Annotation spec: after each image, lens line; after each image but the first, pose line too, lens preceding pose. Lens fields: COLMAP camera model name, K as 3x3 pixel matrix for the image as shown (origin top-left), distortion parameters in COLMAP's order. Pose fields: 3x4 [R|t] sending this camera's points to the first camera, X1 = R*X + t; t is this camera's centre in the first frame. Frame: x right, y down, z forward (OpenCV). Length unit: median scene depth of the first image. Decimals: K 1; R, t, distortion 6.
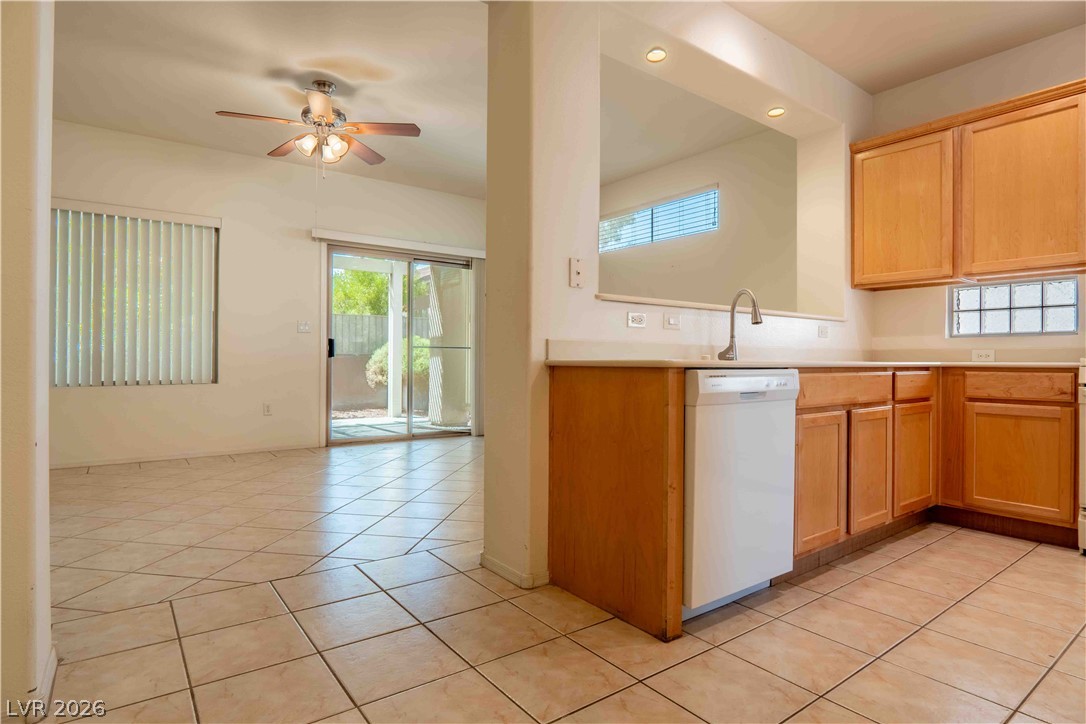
lens RADIAL K [[587.8, 0, 514.9], [0, 587.8, 355.4], [0, 0, 1]] dist [-0.033738, 0.008822]
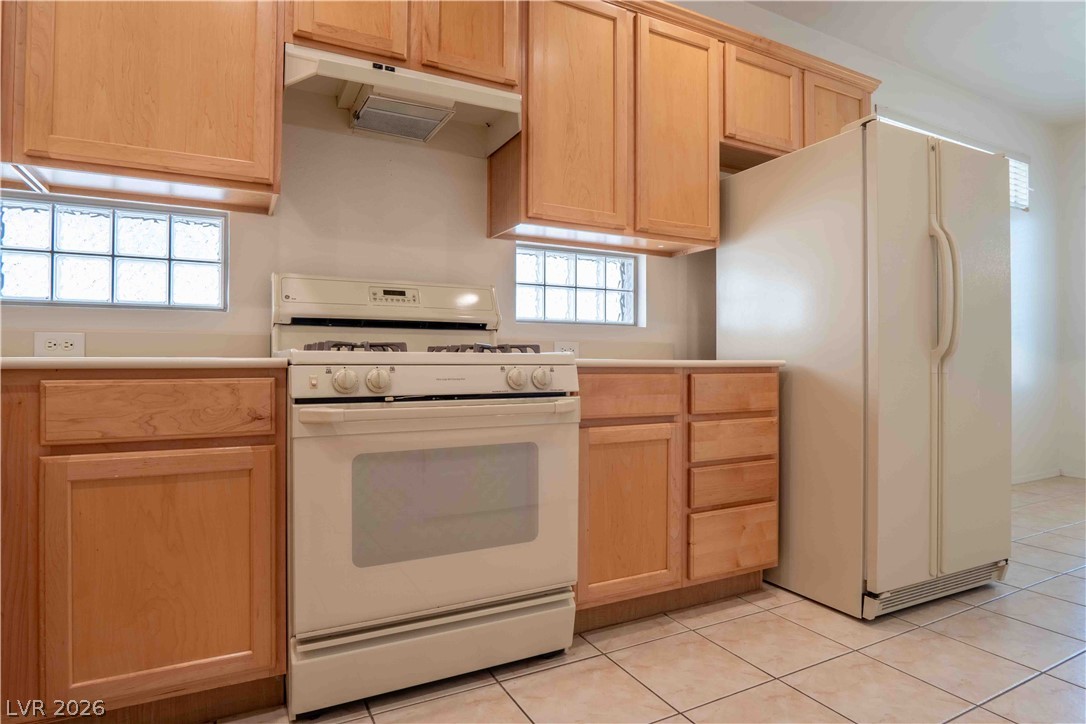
lens RADIAL K [[587.8, 0, 578.6], [0, 587.8, 361.6], [0, 0, 1]] dist [-0.033738, 0.008822]
pose [[0.086409, -0.006110, 0.996241, 0.373704], [-0.009974, 0.999926, 0.006997, 0.007699], [-0.996210, -0.010541, 0.086342, 0.534205]]
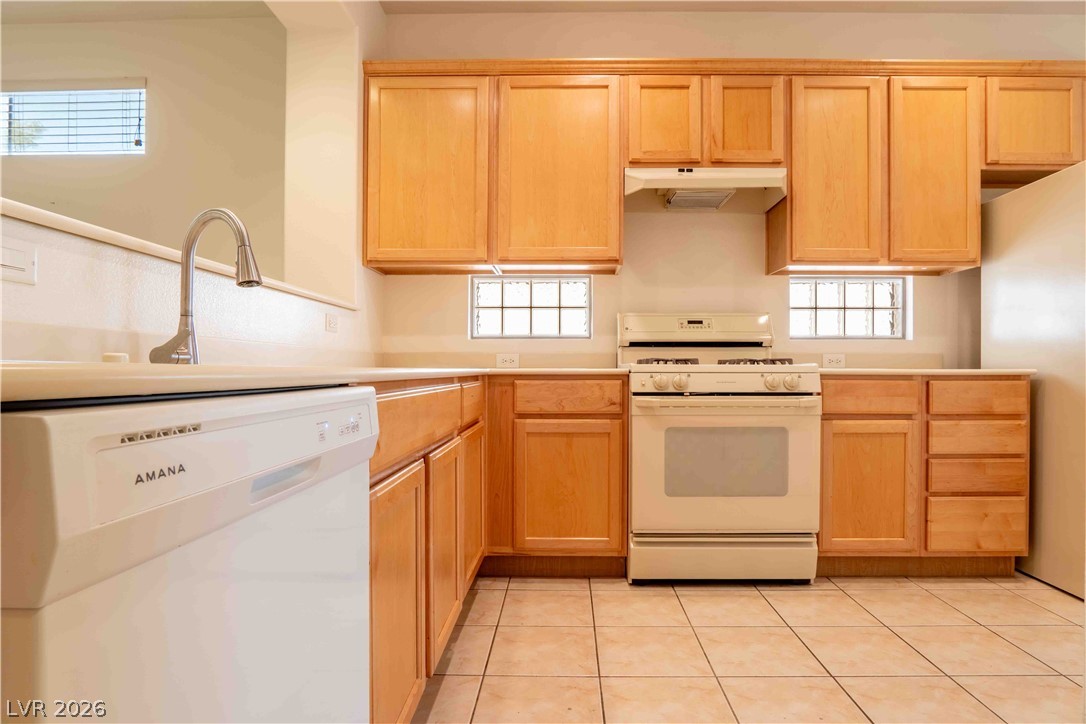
lens RADIAL K [[612.8, 0, 585.8], [0, 612.8, 372.0], [0, 0, 1]] dist [-0.026641, 0.002936]
pose [[0.567046, -0.009494, 0.823631, 0.135131], [-0.004082, 0.999889, 0.014336, 0.003798], [-0.823676, -0.011491, 0.566944, 0.402401]]
